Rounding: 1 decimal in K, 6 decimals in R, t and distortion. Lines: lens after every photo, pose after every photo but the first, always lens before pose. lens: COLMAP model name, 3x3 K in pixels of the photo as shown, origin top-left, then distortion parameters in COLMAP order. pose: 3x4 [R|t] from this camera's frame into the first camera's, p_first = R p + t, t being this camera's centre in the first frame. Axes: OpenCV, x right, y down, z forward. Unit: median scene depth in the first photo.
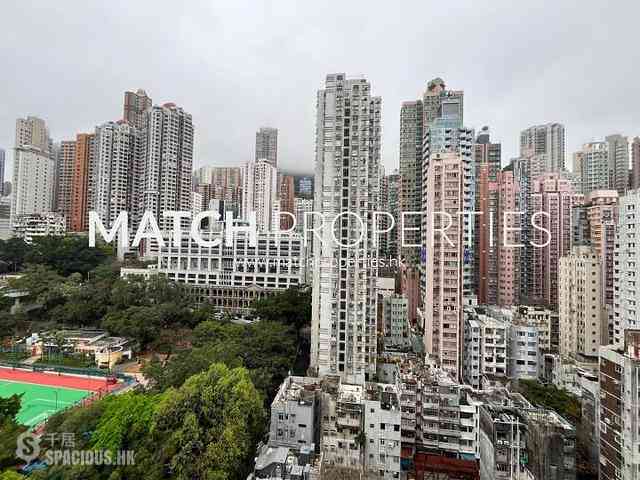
lens RADIAL K [[259.6, 0, 319.1], [0, 259.6, 238.3], [0, 0, 1]] dist [-0.002615, -0.000118]
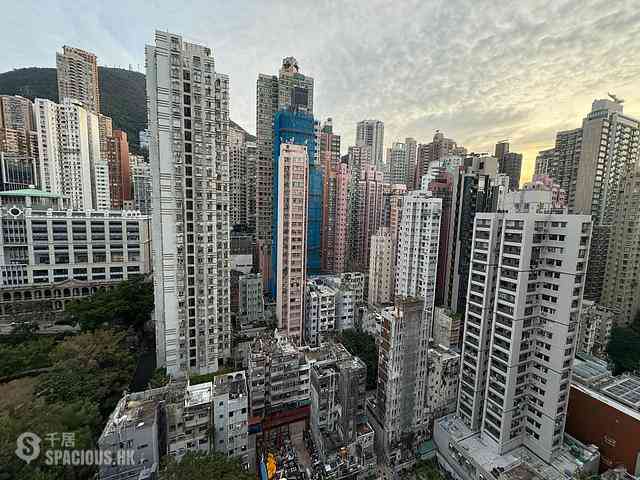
lens RADIAL K [[254.6, 0, 319.6], [0, 254.6, 239.3], [0, 0, 1]] dist [-0.000273, 0.000165]
pose [[0.868306, -0.049309, 0.493572, 0.042312], [-0.022104, 0.990212, 0.137810, -0.096562], [-0.495536, -0.130571, 0.858717, -0.011068]]
